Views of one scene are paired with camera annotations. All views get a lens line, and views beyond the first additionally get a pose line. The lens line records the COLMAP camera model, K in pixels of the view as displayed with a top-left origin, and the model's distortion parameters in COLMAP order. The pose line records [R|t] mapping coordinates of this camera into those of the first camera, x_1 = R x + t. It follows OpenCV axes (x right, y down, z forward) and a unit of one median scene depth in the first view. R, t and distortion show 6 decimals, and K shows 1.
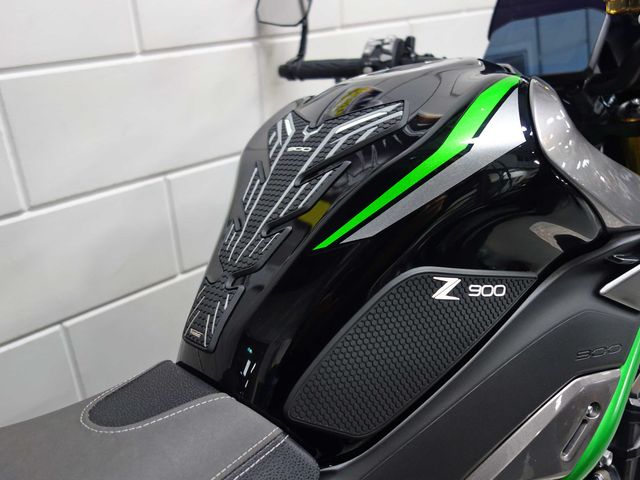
lens RADIAL K [[563.8, 0, 320.0], [0, 563.8, 240.0], [0, 0, 1]] dist [0.005374, 0.002908]
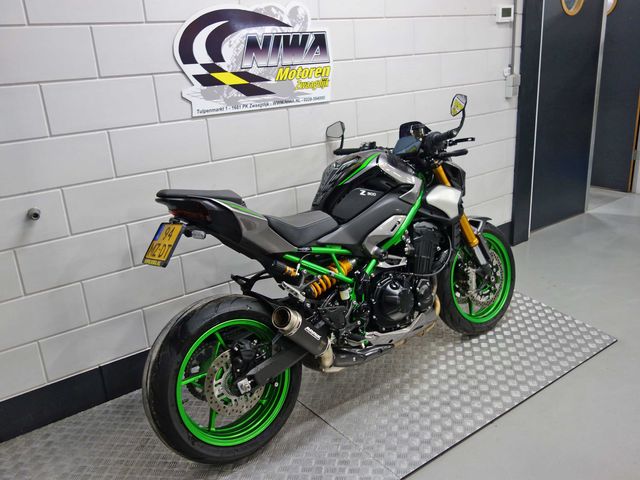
lens RADIAL K [[563.8, 0, 320.0], [0, 563.8, 240.0], [0, 0, 1]] dist [0.005374, 0.002908]
pose [[0.994271, 0.004325, -0.106802, 0.200226], [-0.018033, 0.991646, -0.127719, 0.617861], [0.105358, 0.128913, 0.986043, -2.149265]]
